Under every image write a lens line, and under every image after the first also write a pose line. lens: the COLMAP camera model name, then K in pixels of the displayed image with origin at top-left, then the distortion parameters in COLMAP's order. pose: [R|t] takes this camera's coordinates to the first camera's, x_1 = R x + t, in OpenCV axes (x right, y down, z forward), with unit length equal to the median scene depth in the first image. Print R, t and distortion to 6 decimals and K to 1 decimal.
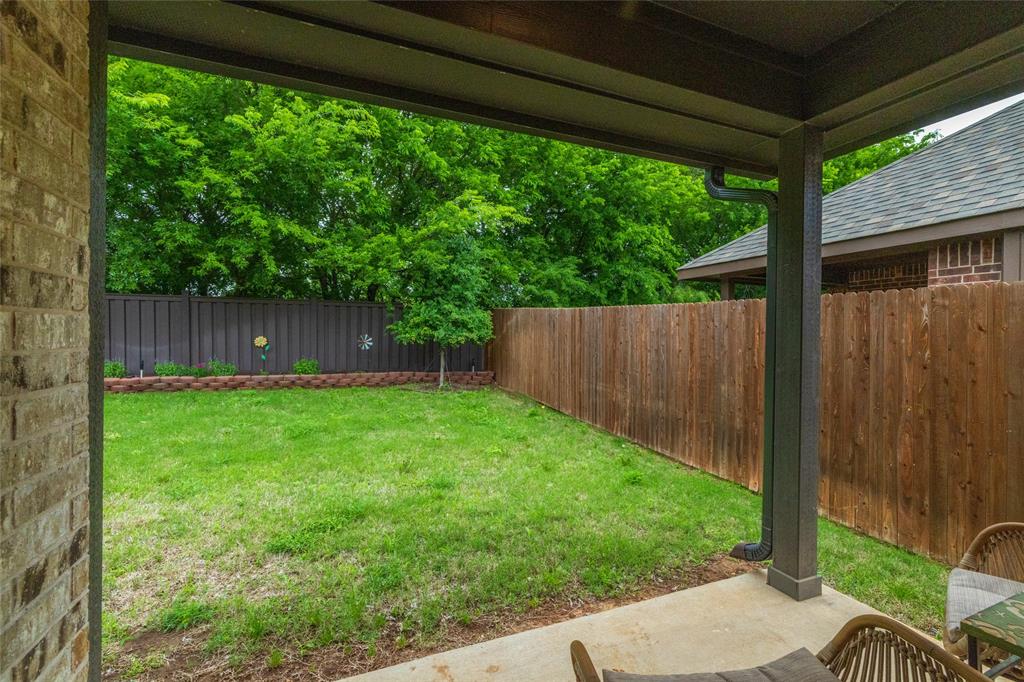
lens RADIAL K [[437.0, 0, 512.0], [0, 437.0, 341.0], [0, 0, 1]] dist [-0.008973, -0.000187]
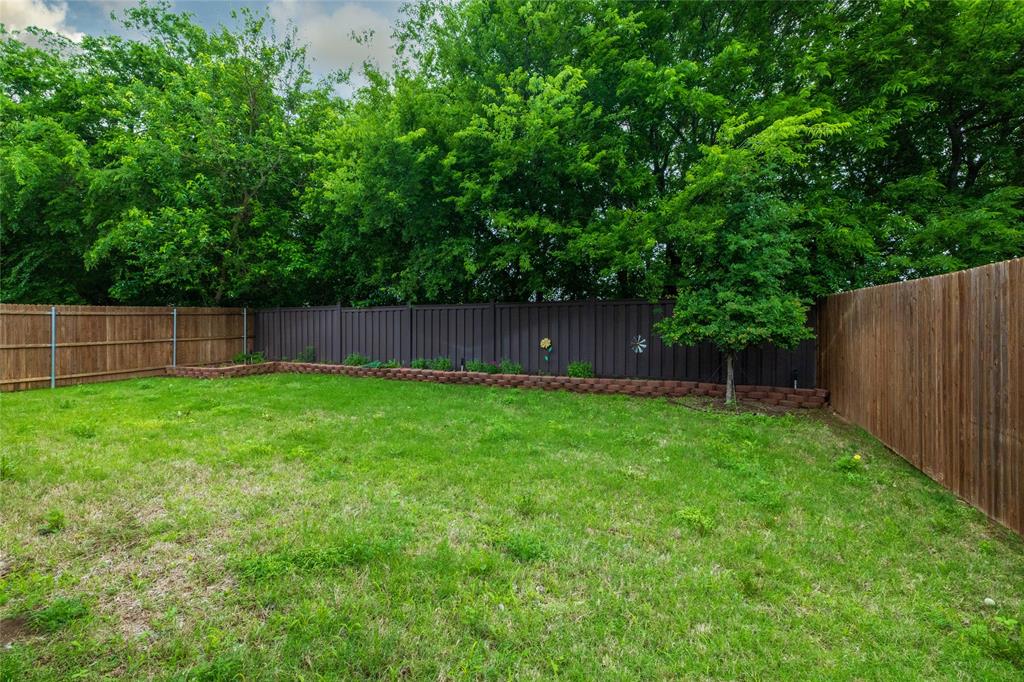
lens RADIAL K [[437.0, 0, 512.0], [0, 437.0, 341.0], [0, 0, 1]] dist [-0.008973, -0.000187]
pose [[0.691391, -0.003221, -0.722473, 0.138026], [-0.011137, 0.999824, -0.015115, 0.014140], [0.722395, 0.018496, 0.691234, 0.254382]]
